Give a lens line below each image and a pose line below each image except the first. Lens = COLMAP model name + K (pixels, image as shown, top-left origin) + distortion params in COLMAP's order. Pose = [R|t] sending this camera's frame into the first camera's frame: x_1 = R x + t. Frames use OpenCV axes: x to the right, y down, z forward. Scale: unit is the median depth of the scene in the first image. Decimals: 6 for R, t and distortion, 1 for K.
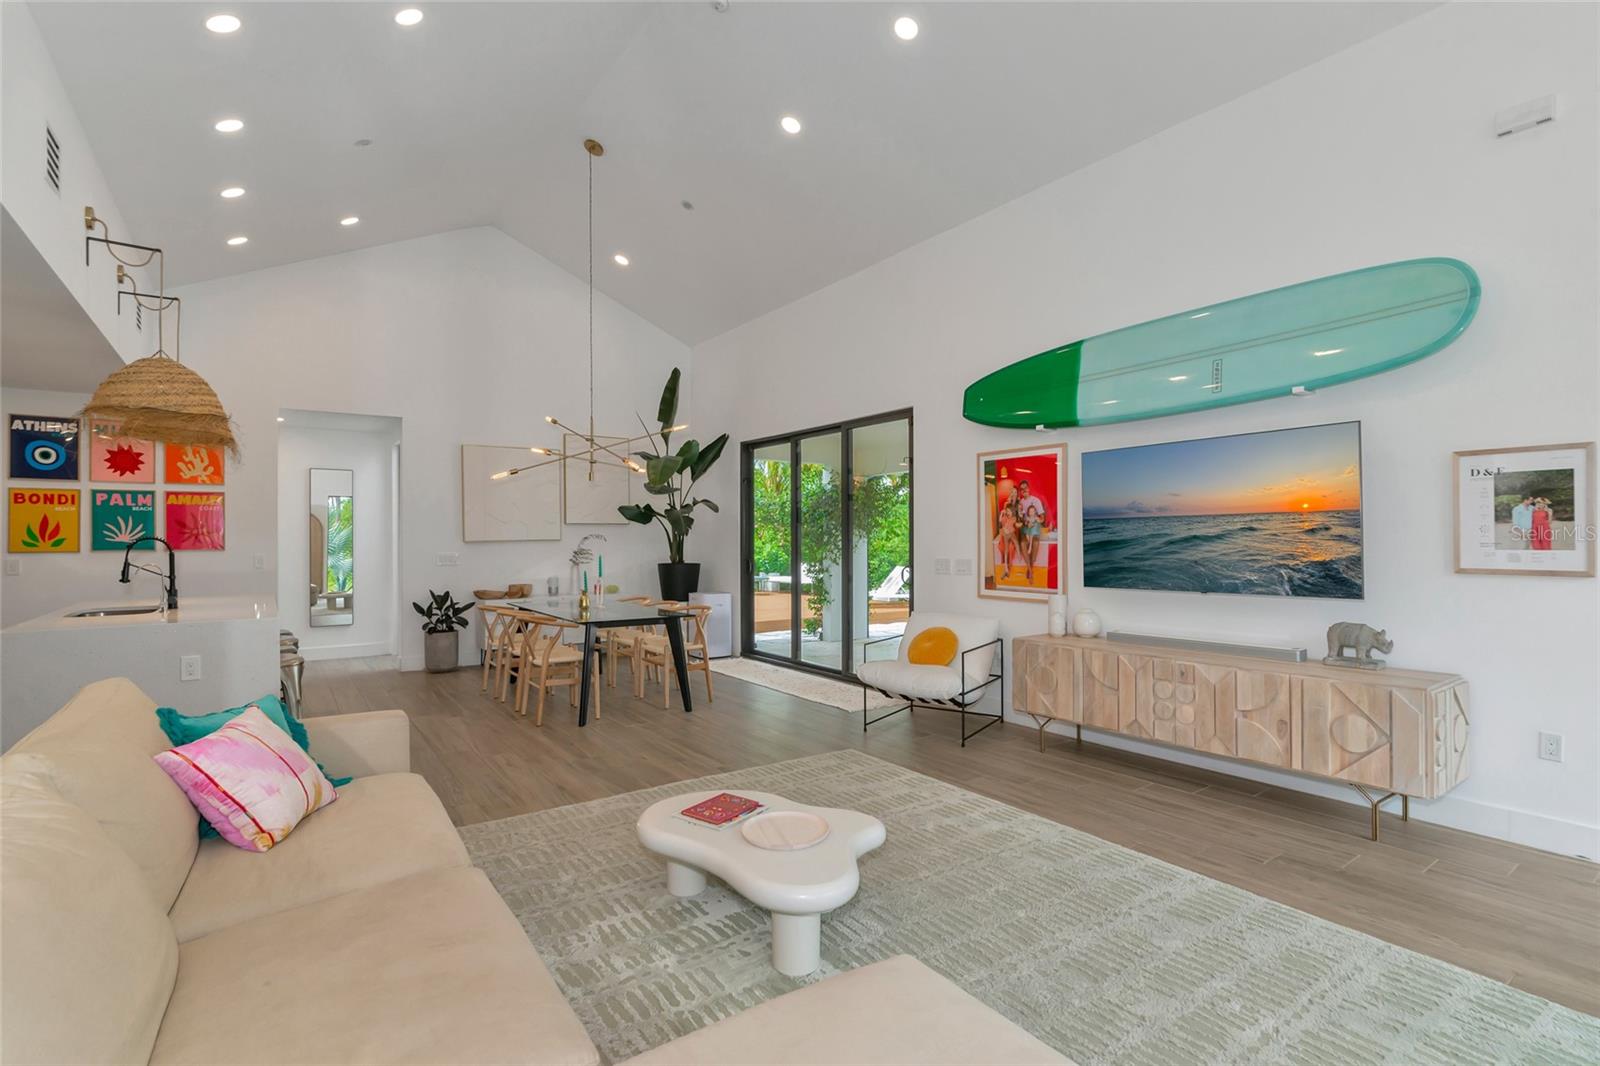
lens RADIAL K [[747.1, 0, 798.8], [0, 747.1, 536.6], [0, 0, 1]] dist [-0.005742, -0.000829]
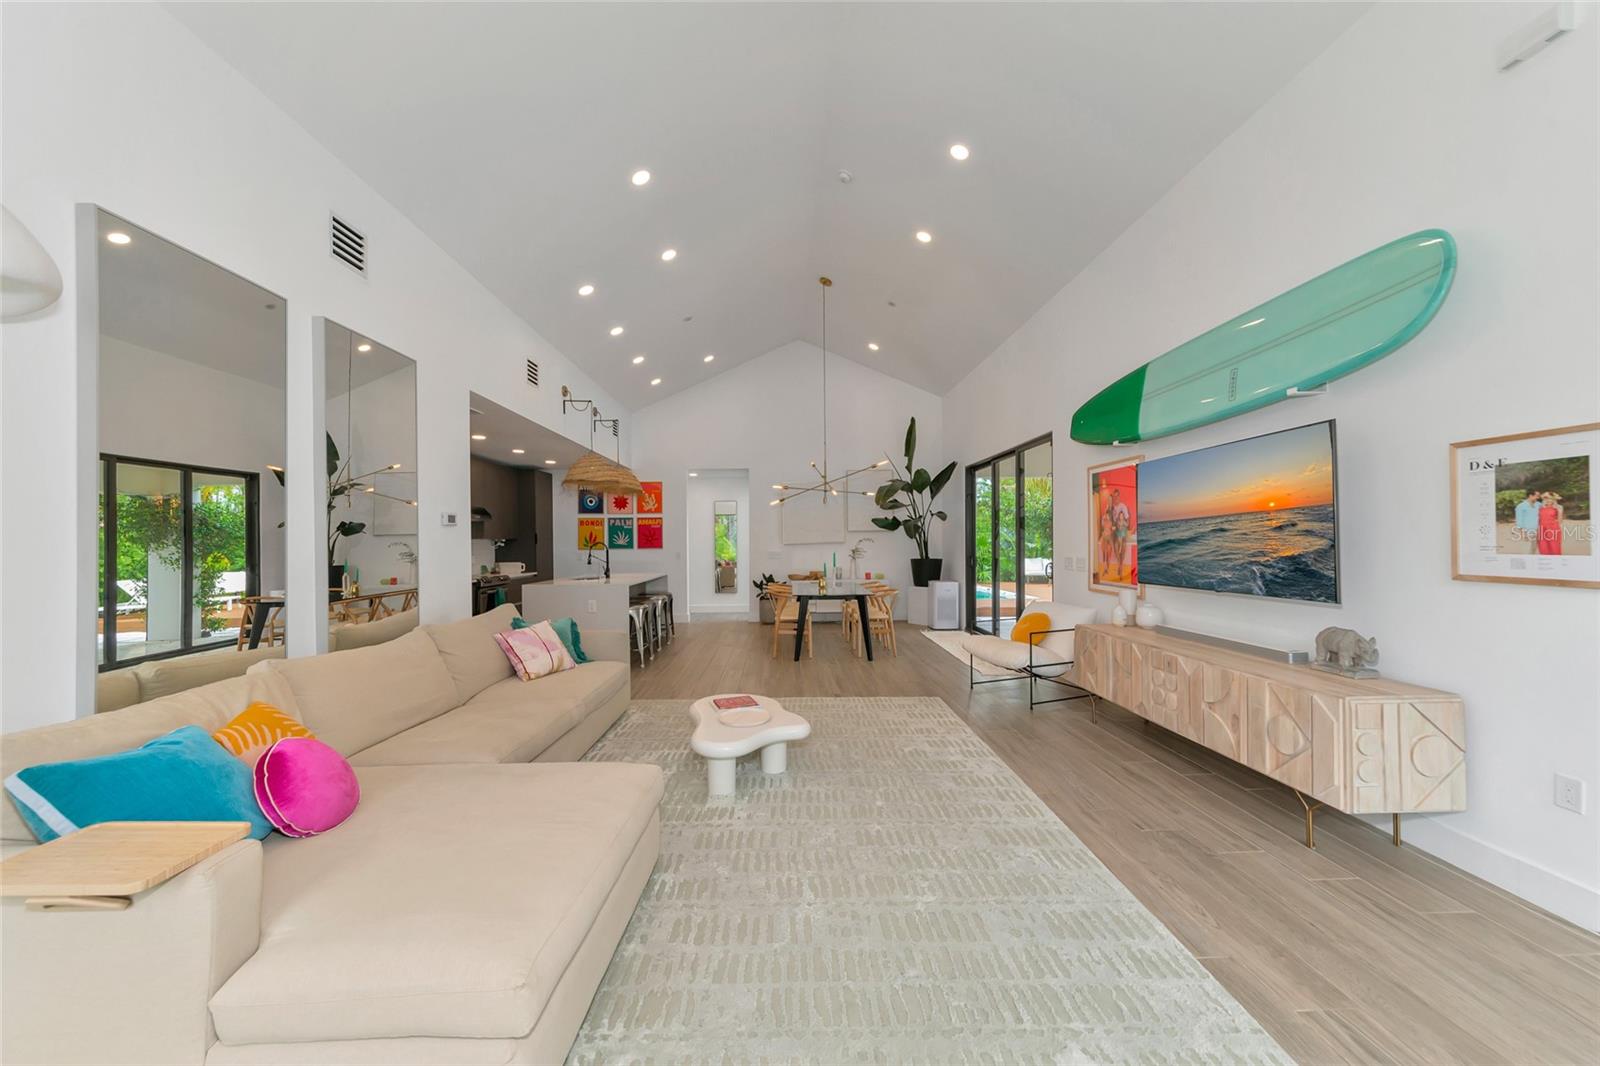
lens RADIAL K [[582.3, 0, 806.2], [0, 582.3, 541.3], [0, 0, 1]] dist [0.001126, 0.000158]
pose [[0.833578, -0.004581, -0.552383, 0.349851], [0.008961, 0.999946, 0.005230, -0.004162], [0.552329, -0.009310, 0.833574, -0.006890]]
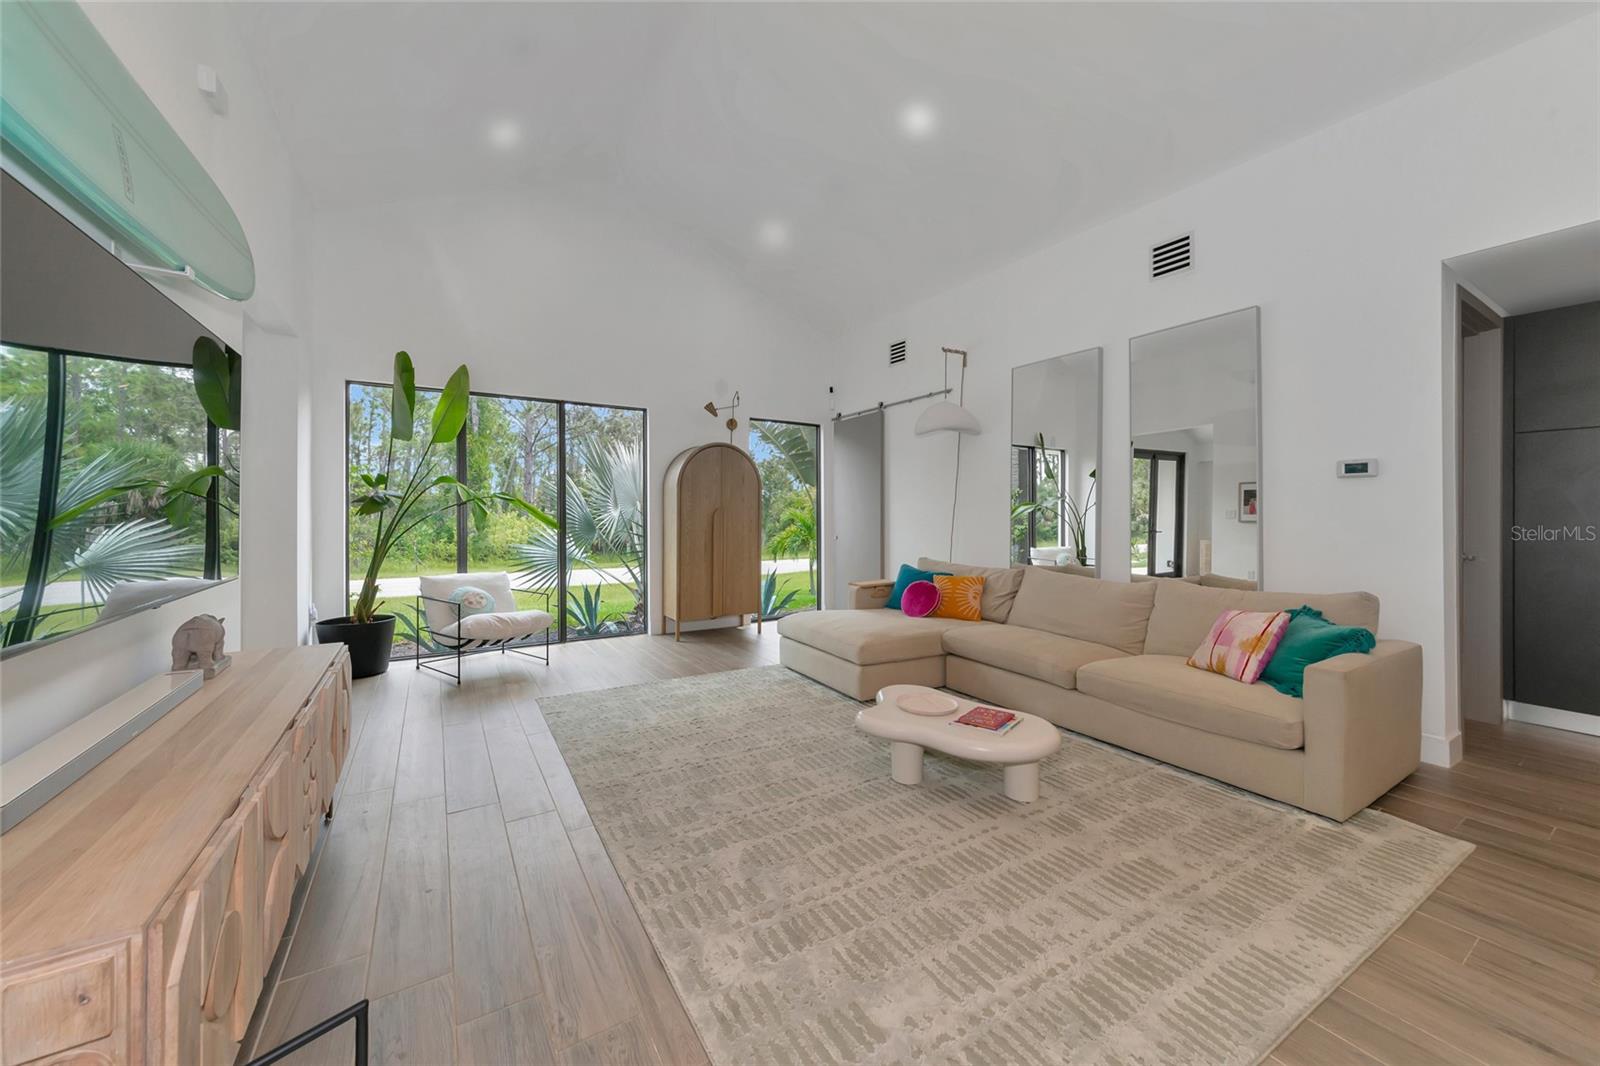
lens RADIAL K [[578.8, 0, 785.0], [0, 578.8, 516.2], [0, 0, 1]] dist [0.000345, -0.000046]
pose [[-0.995247, 0.000843, 0.097376, 0.065537], [0.000444, 0.999991, -0.004113, 0.012766], [-0.097379, -0.004050, -0.995239, 0.910564]]
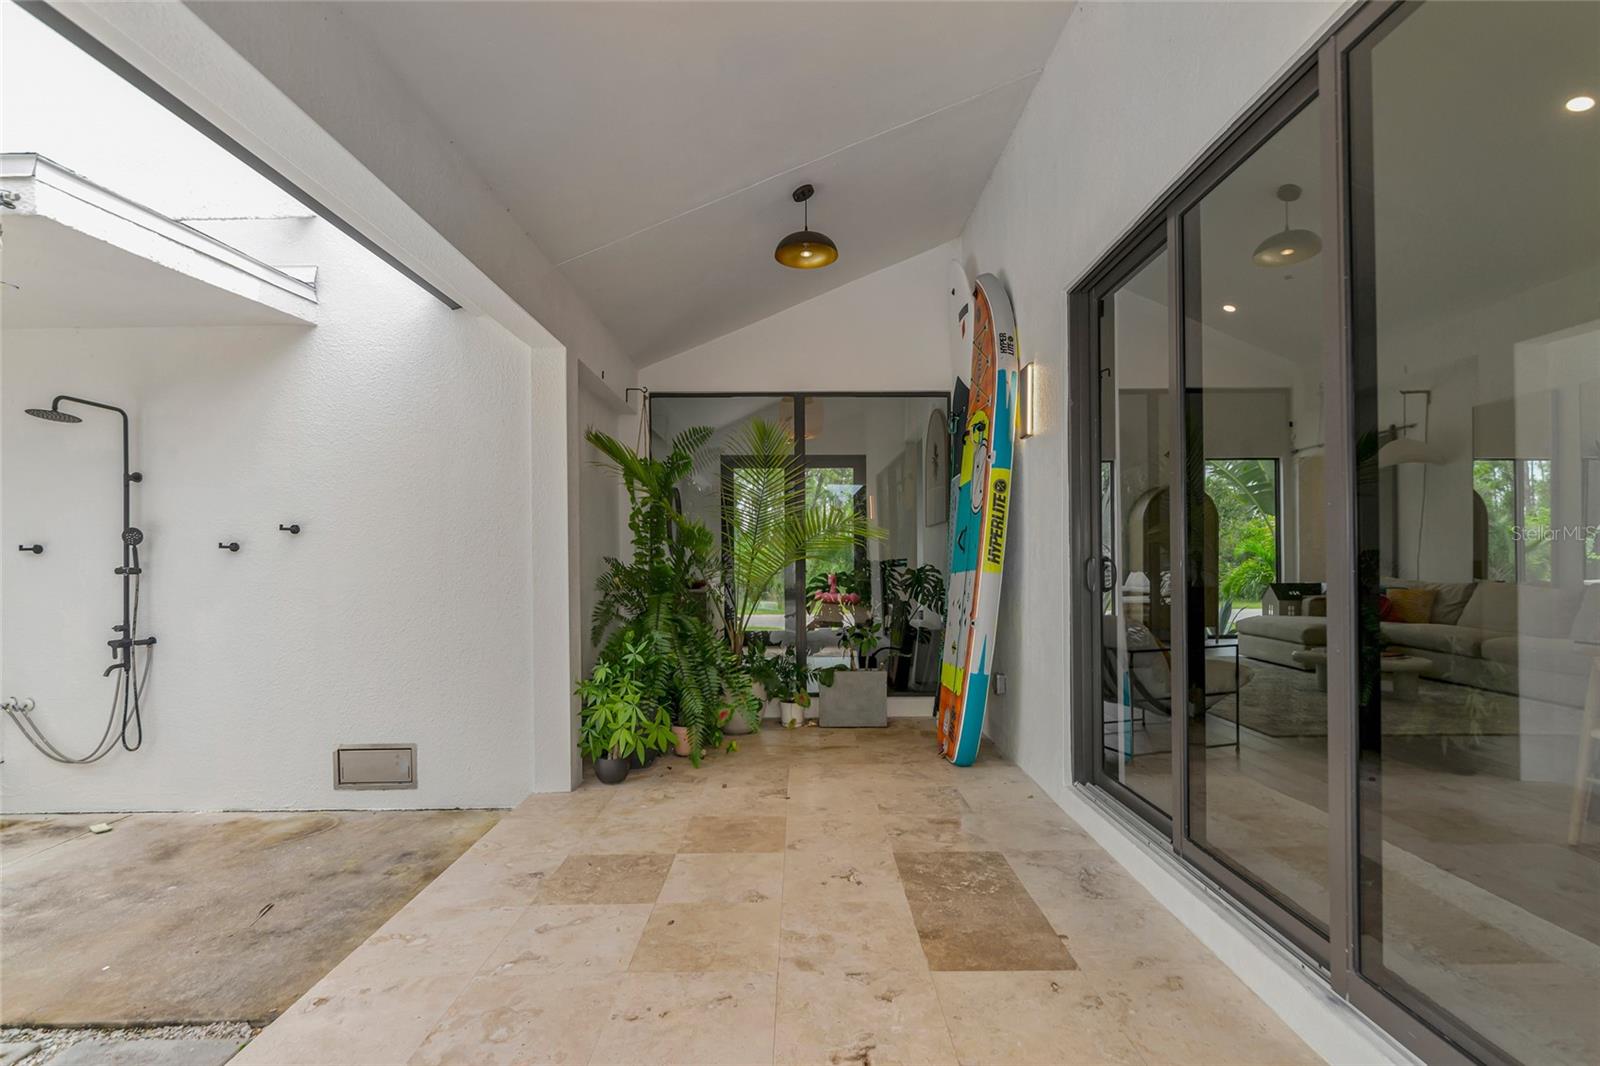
lens RADIAL K [[771.4, 0, 802.0], [0, 771.4, 553.8], [0, 0, 1]] dist [0.001768, 0.000518]
pose [[-0.817987, 0.013838, 0.575070, -0.007390], [0.006724, 0.999872, -0.014496, 0.044962], [-0.575198, -0.007991, -0.817975, 1.704191]]
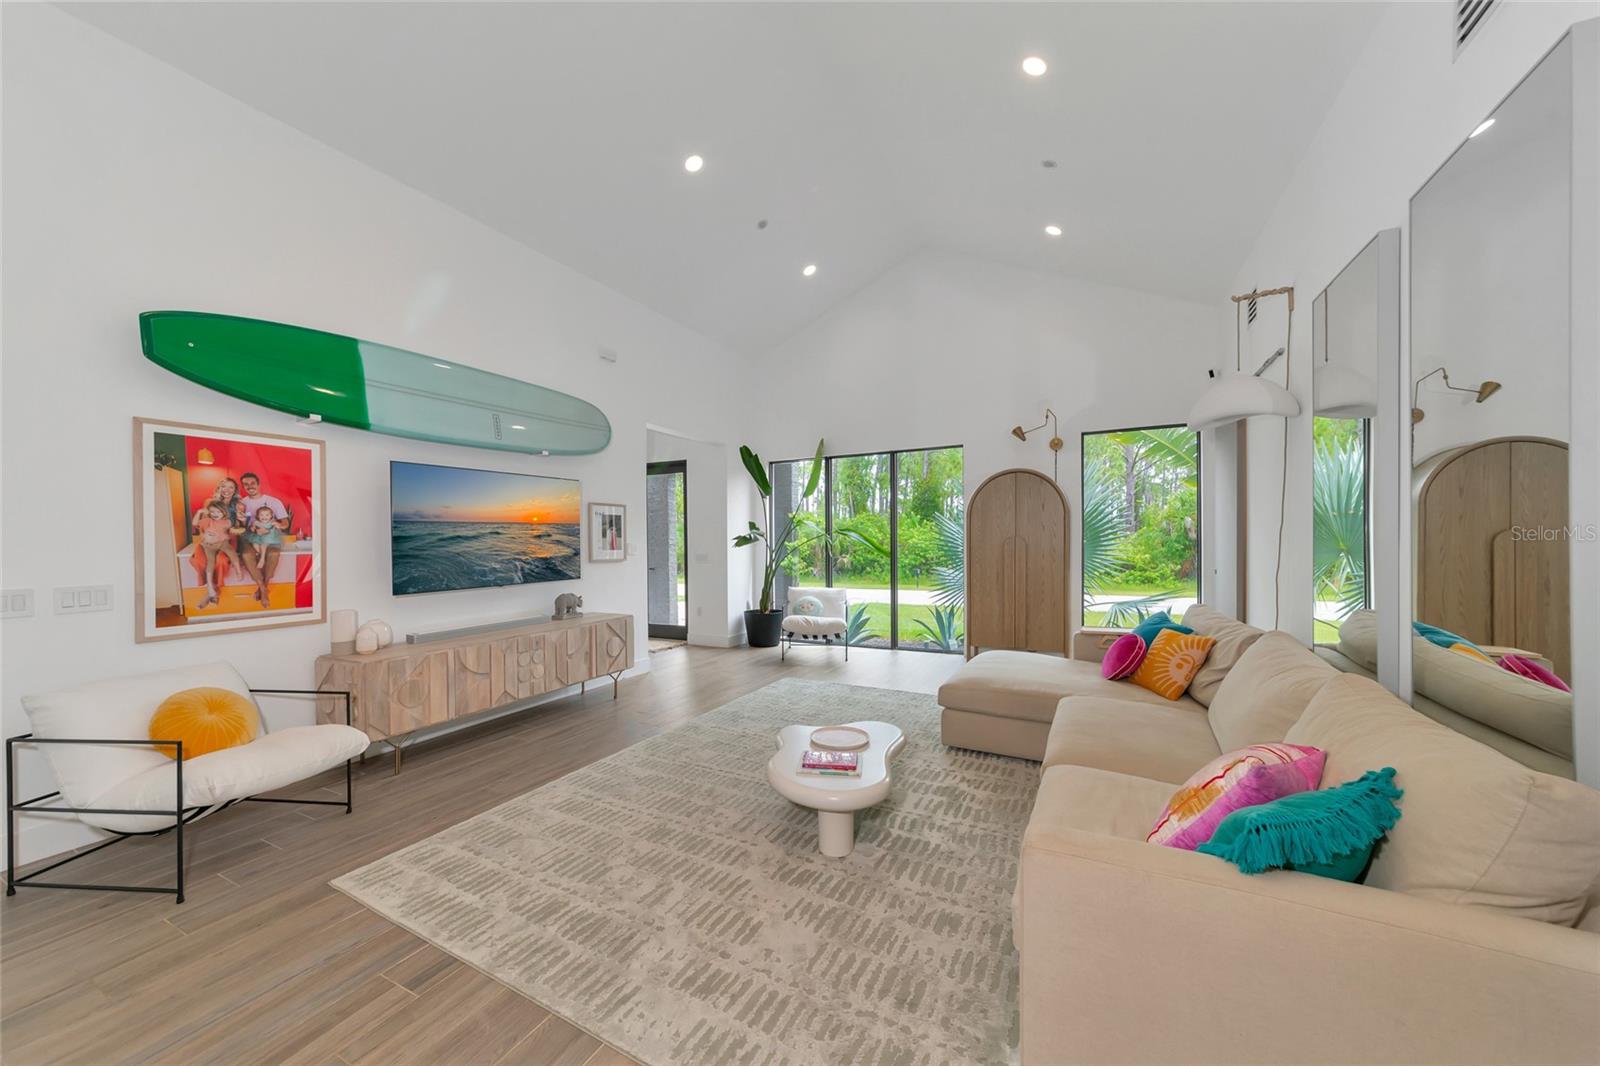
lens RADIAL K [[558.9, 0, 802.1], [0, 558.9, 544.1], [0, 0, 1]] dist [0.000511, 0.000110]
pose [[-0.451713, 0.004096, 0.892154, -0.411826], [0.009599, 0.999954, 0.000269, 0.002497], [-0.892112, 0.008686, -0.451732, 0.661240]]
